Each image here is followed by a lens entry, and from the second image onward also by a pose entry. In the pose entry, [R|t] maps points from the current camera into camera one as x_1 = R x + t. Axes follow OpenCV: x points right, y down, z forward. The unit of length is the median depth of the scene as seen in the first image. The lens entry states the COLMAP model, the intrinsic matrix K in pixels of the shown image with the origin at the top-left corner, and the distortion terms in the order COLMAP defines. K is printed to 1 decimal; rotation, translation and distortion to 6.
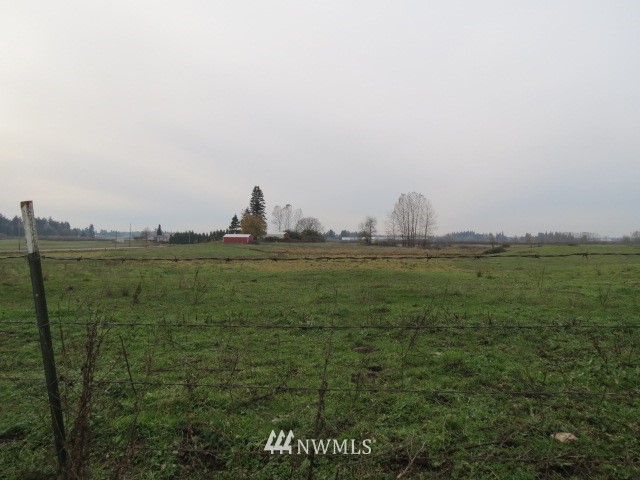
lens RADIAL K [[458.0, 0, 319.7], [0, 458.0, 239.5], [0, 0, 1]] dist [-0.036134, 0.021617]
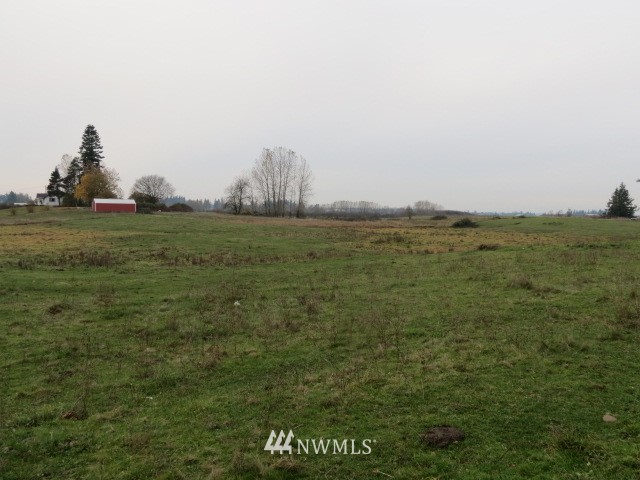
lens RADIAL K [[656.4, 0, 323.6], [0, 656.4, 239.0], [0, 0, 1]] dist [-0.048632, 0.000000]
pose [[0.838072, -0.014828, 0.545358, -0.347482], [-0.011438, 0.998933, 0.044736, 0.000723], [-0.545439, -0.043730, 0.837009, 0.029301]]
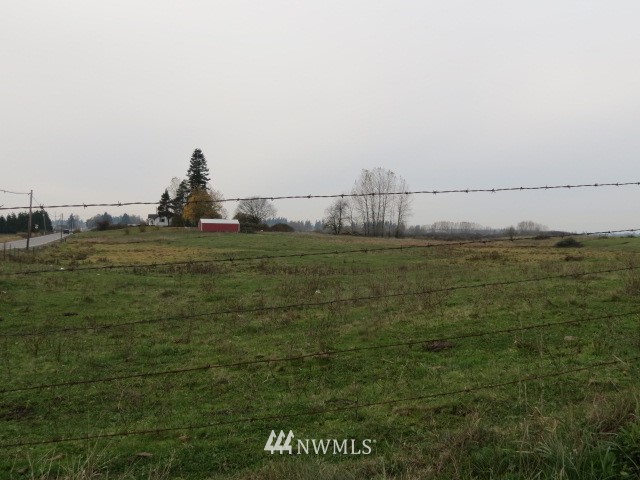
lens RADIAL K [[656.4, 0, 324.5], [0, 656.4, 242.3], [0, 0, 1]] dist [-0.048632, 0.000000]
pose [[0.910631, 0.001275, 0.413218, -0.349110], [-0.010030, 0.999769, 0.019019, 0.002507], [-0.413099, -0.021463, 0.910433, 0.021905]]
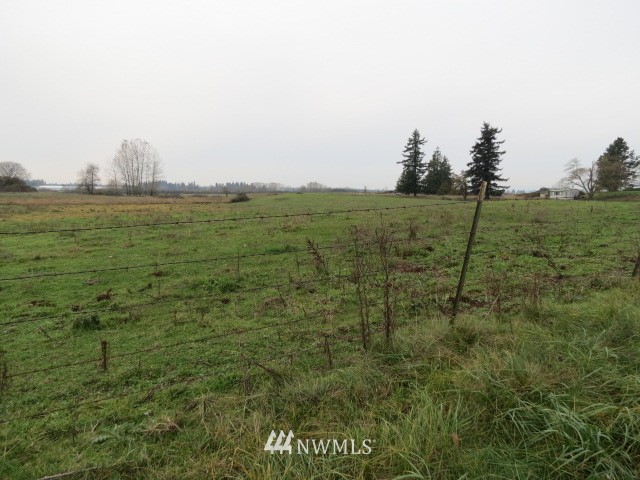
lens RADIAL K [[458.0, 0, 322.5], [0, 458.0, 238.4], [0, 0, 1]] dist [-0.036134, 0.021617]
pose [[0.782807, -0.064036, 0.618961, -0.093387], [-0.003141, 0.994272, 0.106837, 0.000653], [-0.622257, -0.085577, 0.778121, 0.006421]]
